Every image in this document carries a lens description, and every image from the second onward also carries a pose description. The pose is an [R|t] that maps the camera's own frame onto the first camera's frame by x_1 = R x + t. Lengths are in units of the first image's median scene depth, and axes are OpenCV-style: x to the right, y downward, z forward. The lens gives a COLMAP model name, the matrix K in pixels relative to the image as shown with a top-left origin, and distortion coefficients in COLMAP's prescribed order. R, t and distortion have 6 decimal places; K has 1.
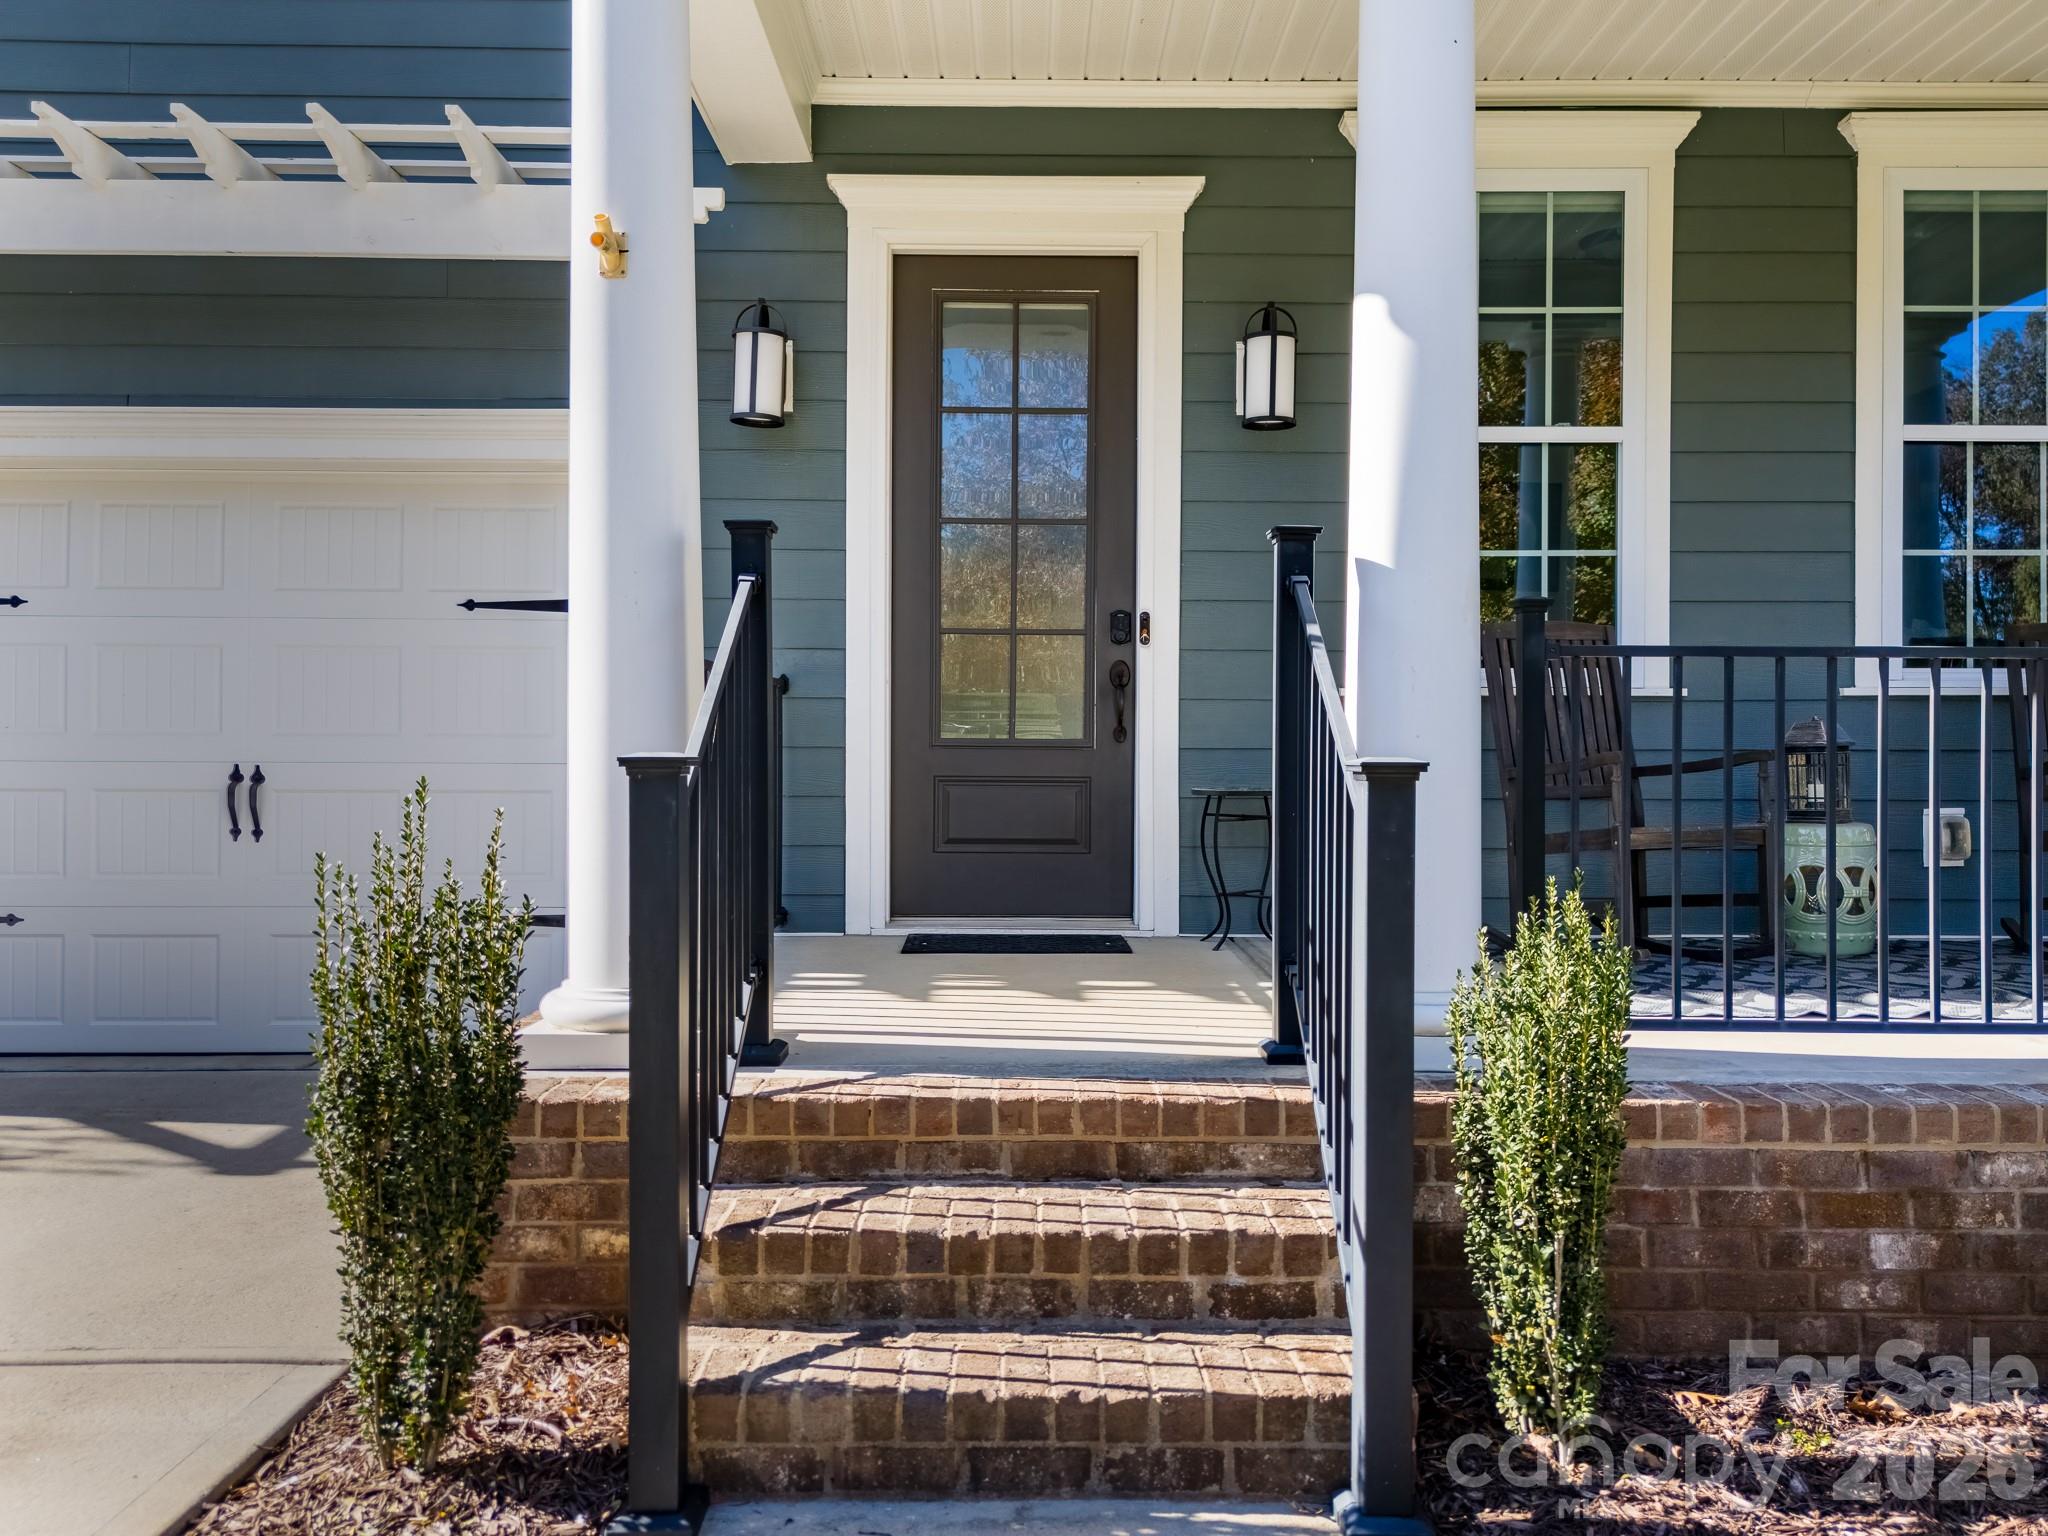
lens RADIAL K [[1485.5, 0, 1022.4], [0, 1485.5, 764.1], [0, 0, 1]] dist [0.052303, -0.042724]
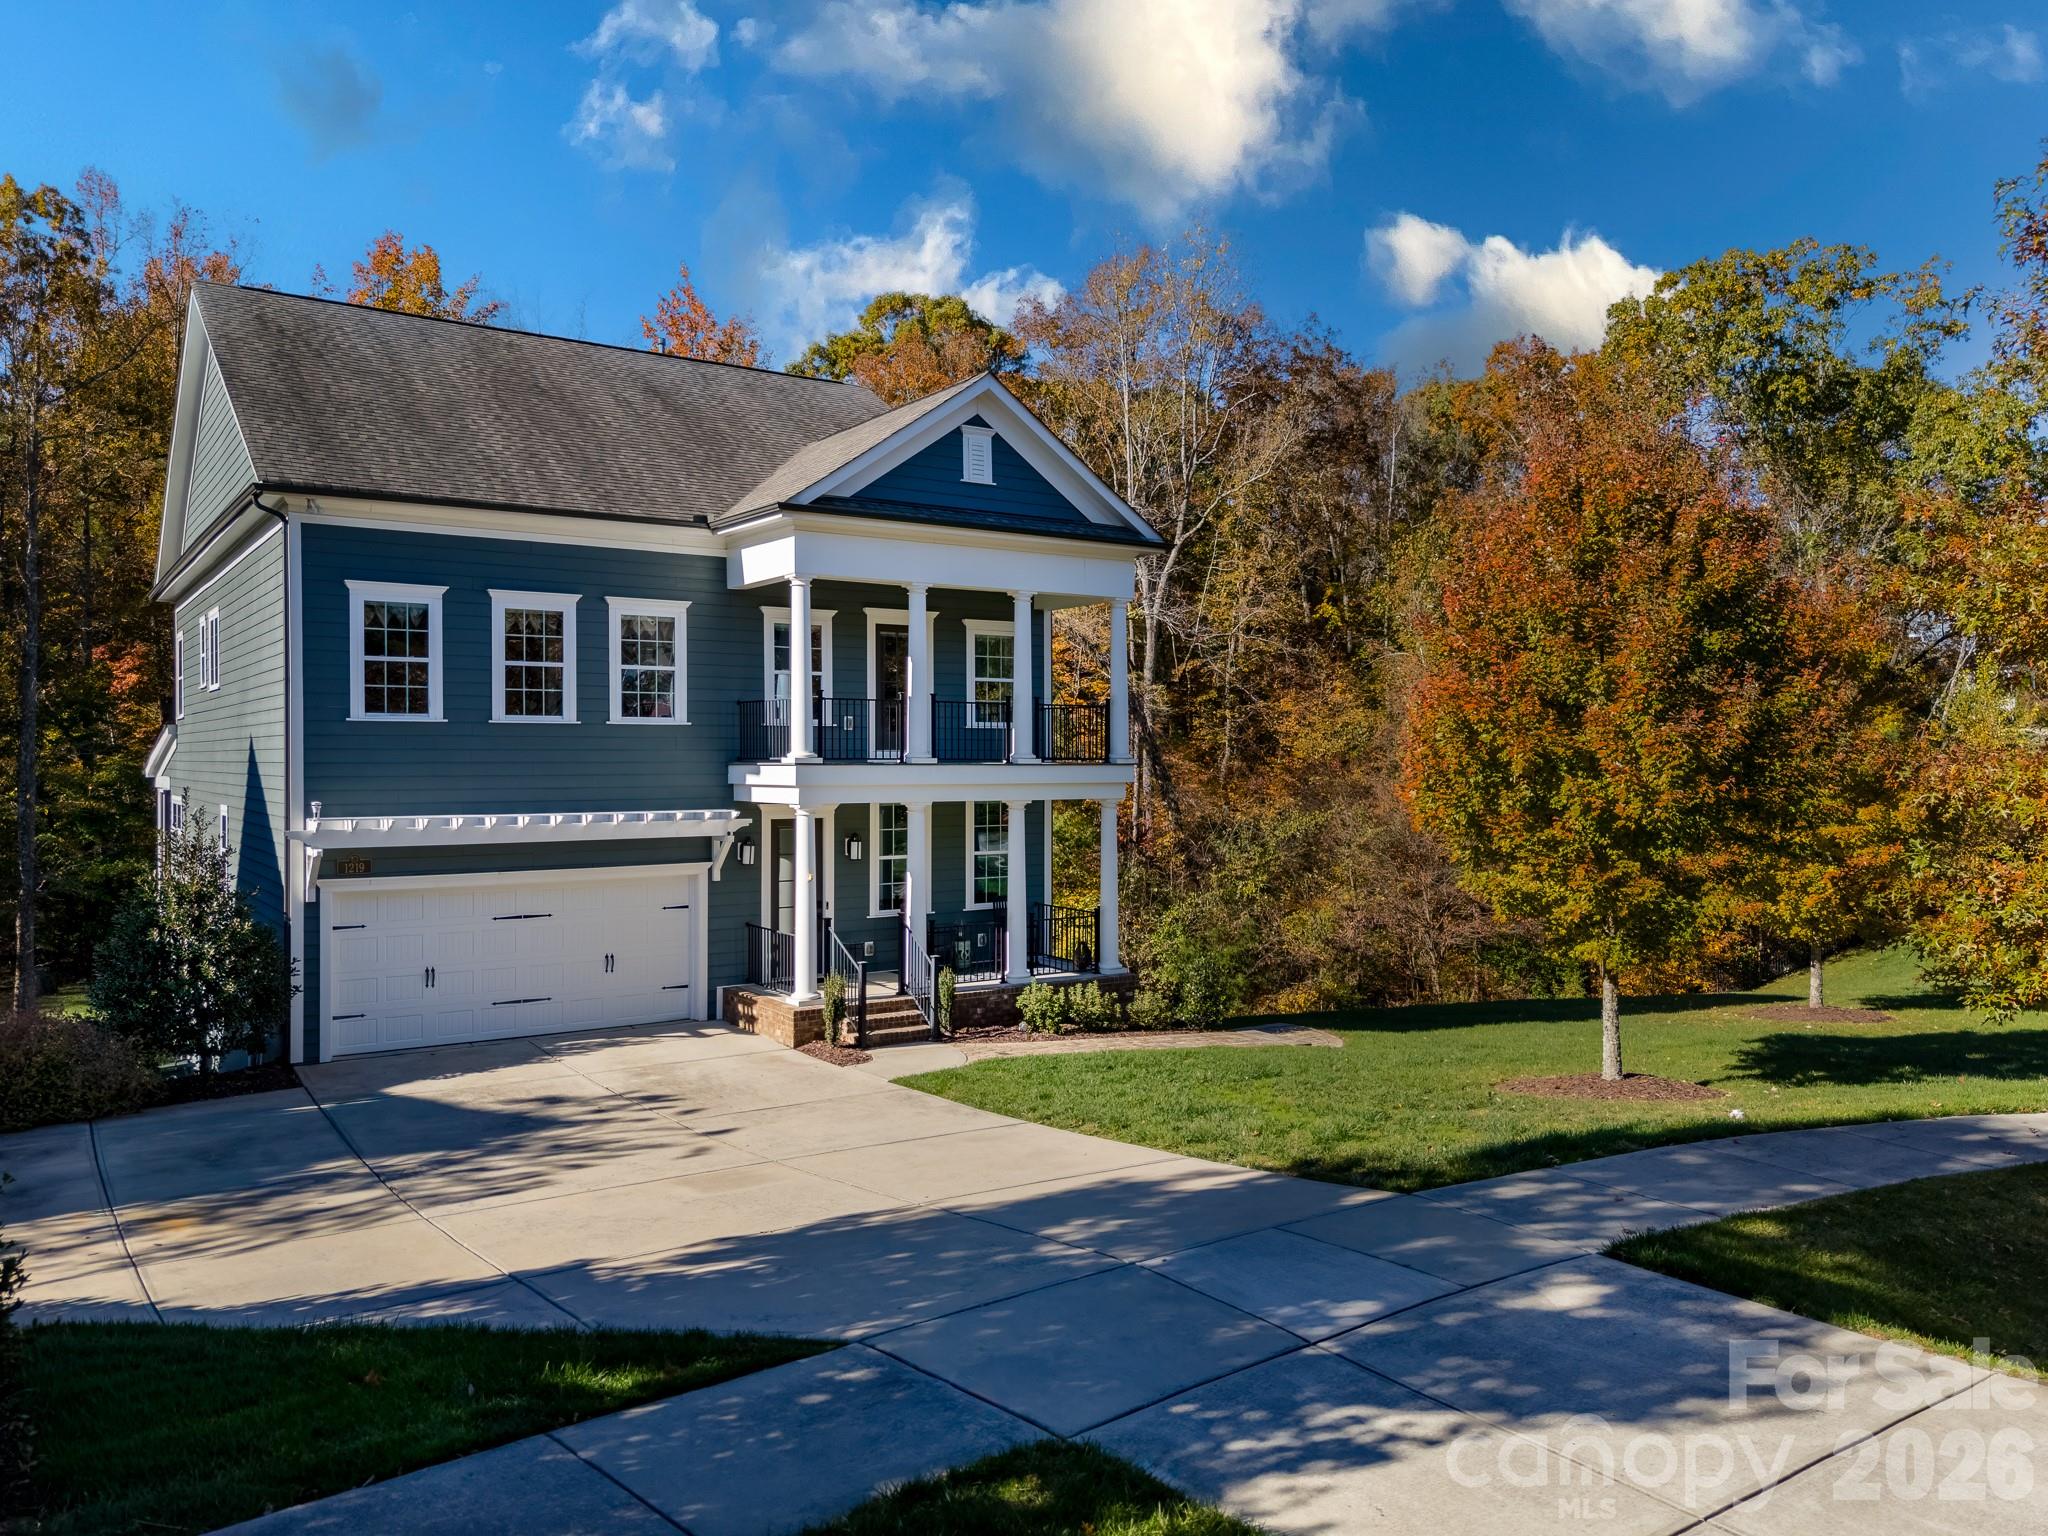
lens RADIAL K [[1485.5, 0, 1023.1], [0, 1485.5, 778.5], [0, 0, 1]] dist [0.052303, -0.042724]
pose [[0.828770, -0.007857, 0.559534, -3.390787], [0.005006, 0.999966, 0.006627, -0.886144], [-0.559567, -0.002691, 0.828781, -5.276327]]
